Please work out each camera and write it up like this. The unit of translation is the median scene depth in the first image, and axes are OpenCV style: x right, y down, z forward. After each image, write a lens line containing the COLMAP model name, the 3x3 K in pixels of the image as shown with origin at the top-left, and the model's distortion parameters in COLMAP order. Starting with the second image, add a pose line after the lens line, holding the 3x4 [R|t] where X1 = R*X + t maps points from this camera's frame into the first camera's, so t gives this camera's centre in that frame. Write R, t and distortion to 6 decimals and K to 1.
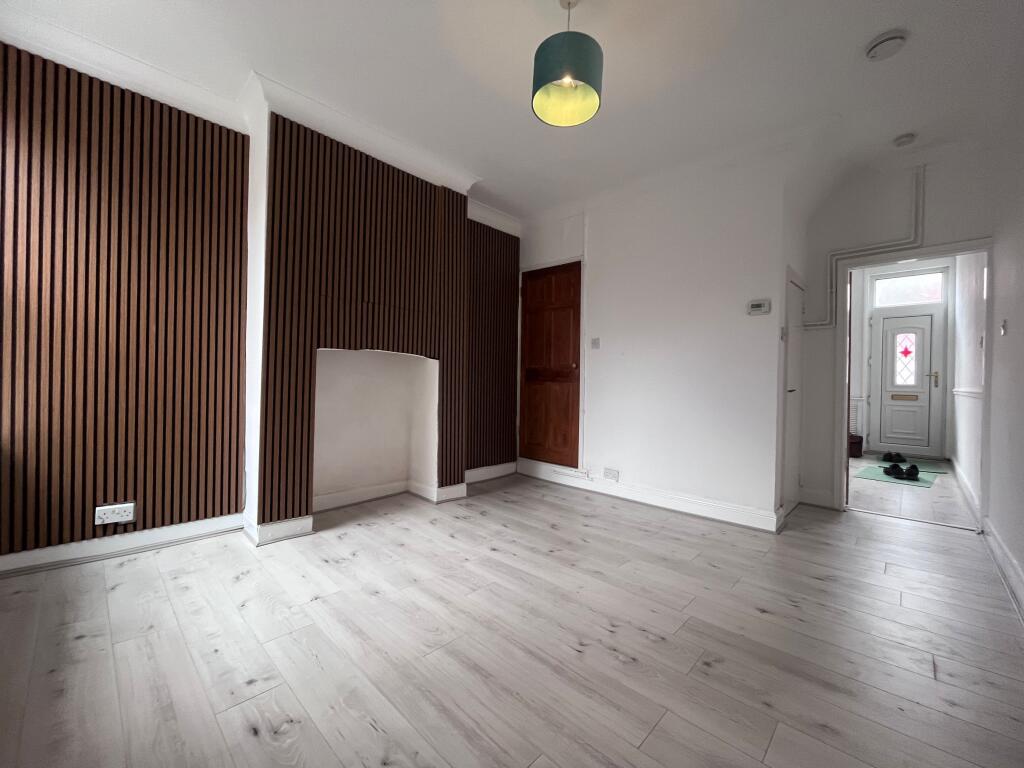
lens RADIAL K [[415.5, 0, 511.0], [0, 415.5, 384.9], [0, 0, 1]] dist [-0.006111, -0.000181]
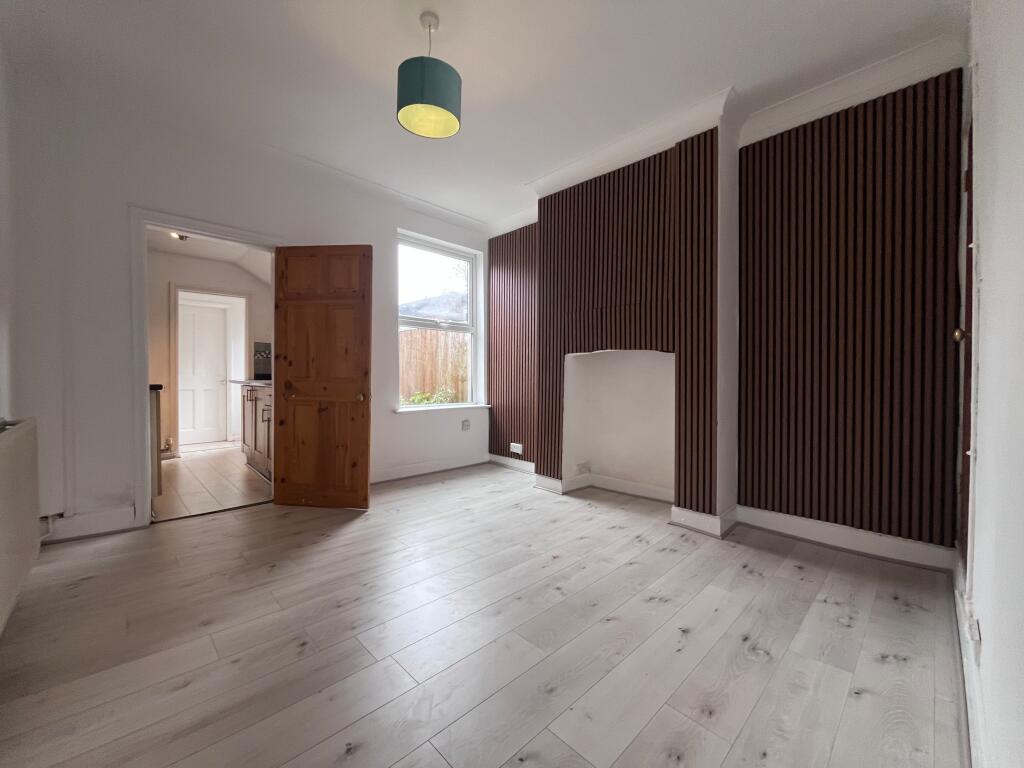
lens RADIAL K [[415.5, 0, 511.0], [0, 415.5, 384.9], [0, 0, 1]] dist [-0.006111, -0.000181]
pose [[-0.044179, -0.000753, -0.999023, 0.975392], [-0.012569, 0.999921, -0.000198, 0.012390], [0.998945, 0.012548, -0.044185, 1.021285]]
